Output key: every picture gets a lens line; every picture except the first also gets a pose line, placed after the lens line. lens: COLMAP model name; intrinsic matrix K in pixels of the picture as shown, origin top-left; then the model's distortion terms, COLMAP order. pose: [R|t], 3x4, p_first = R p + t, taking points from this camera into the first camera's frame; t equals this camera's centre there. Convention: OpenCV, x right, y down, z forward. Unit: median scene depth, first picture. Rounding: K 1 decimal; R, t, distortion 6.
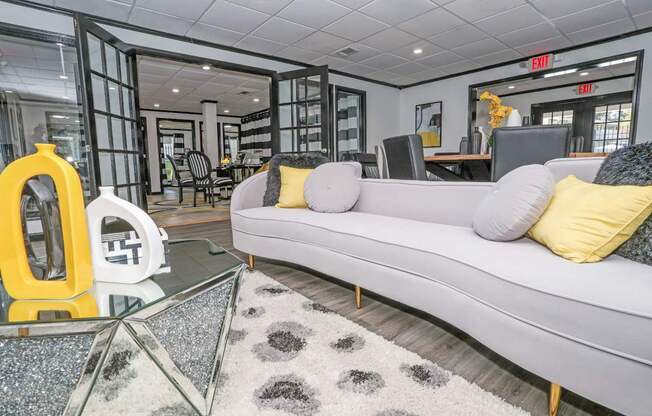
lens RADIAL K [[314.7, 0, 326.0], [0, 314.7, 208.0], [0, 0, 1]] dist [-0.065237, 0.026358]
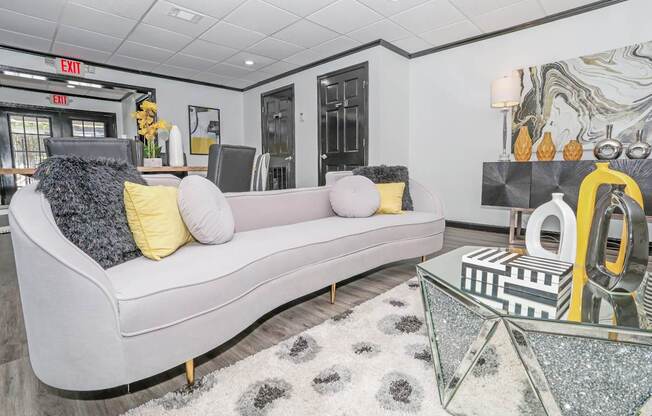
lens RADIAL K [[314.7, 0, 326.0], [0, 314.7, 208.0], [0, 0, 1]] dist [-0.065237, 0.026358]
pose [[-0.095494, -0.099614, 0.990433, -0.697304], [0.147963, 0.982507, 0.113083, -0.094622], [-0.984372, 0.157347, -0.079084, 0.797219]]
